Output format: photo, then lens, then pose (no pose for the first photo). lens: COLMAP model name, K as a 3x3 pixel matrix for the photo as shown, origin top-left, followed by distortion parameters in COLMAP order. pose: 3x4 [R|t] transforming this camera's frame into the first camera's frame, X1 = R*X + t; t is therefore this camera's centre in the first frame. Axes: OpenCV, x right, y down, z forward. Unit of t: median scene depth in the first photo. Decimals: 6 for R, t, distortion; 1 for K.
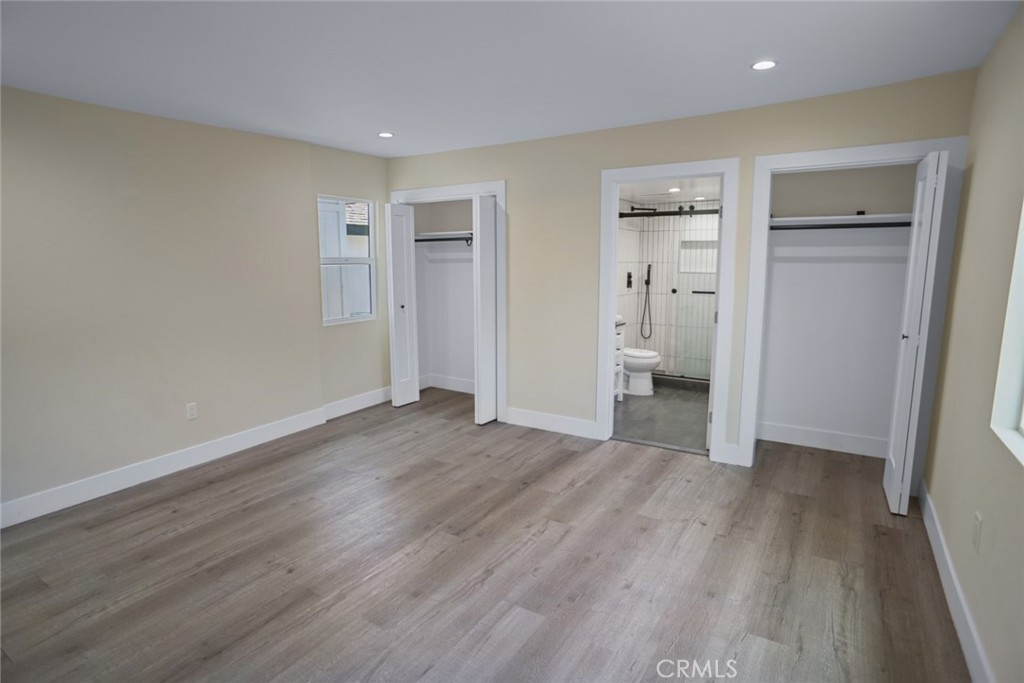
lens RADIAL K [[534.9, 0, 509.4], [0, 534.9, 337.4], [0, 0, 1]] dist [-0.049454, 0.003753]
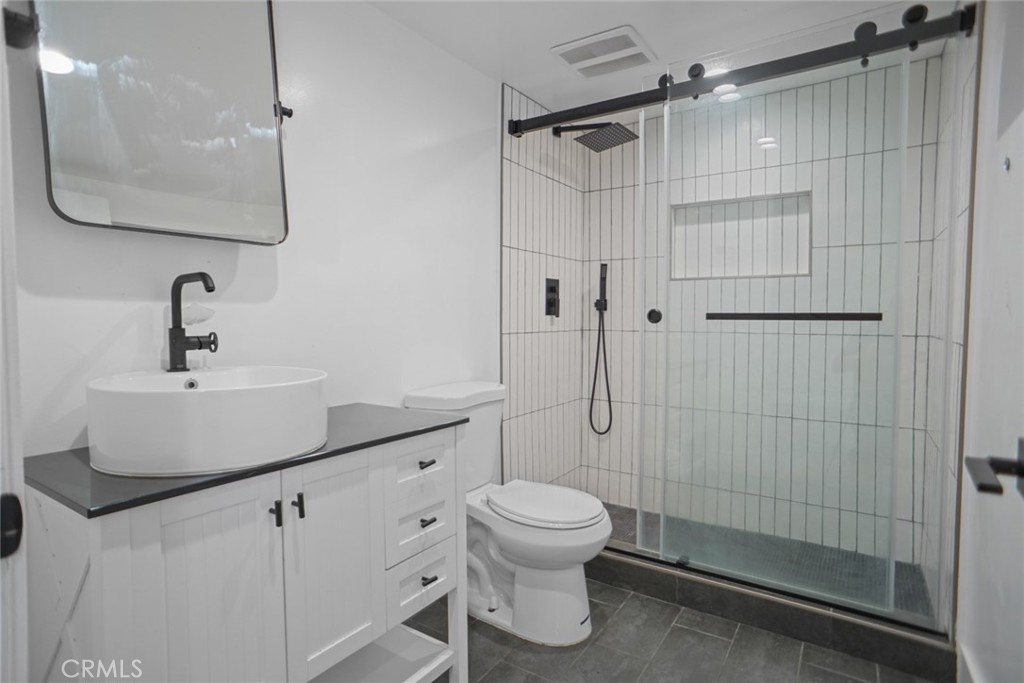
lens RADIAL K [[534.9, 0, 511.8], [0, 534.9, 340.3], [0, 0, 1]] dist [-0.049454, 0.003753]
pose [[0.999898, 0.002395, -0.014115, 0.200143], [-0.003789, 0.995023, -0.099578, -0.032325], [0.013806, 0.099621, 0.994930, 0.589580]]
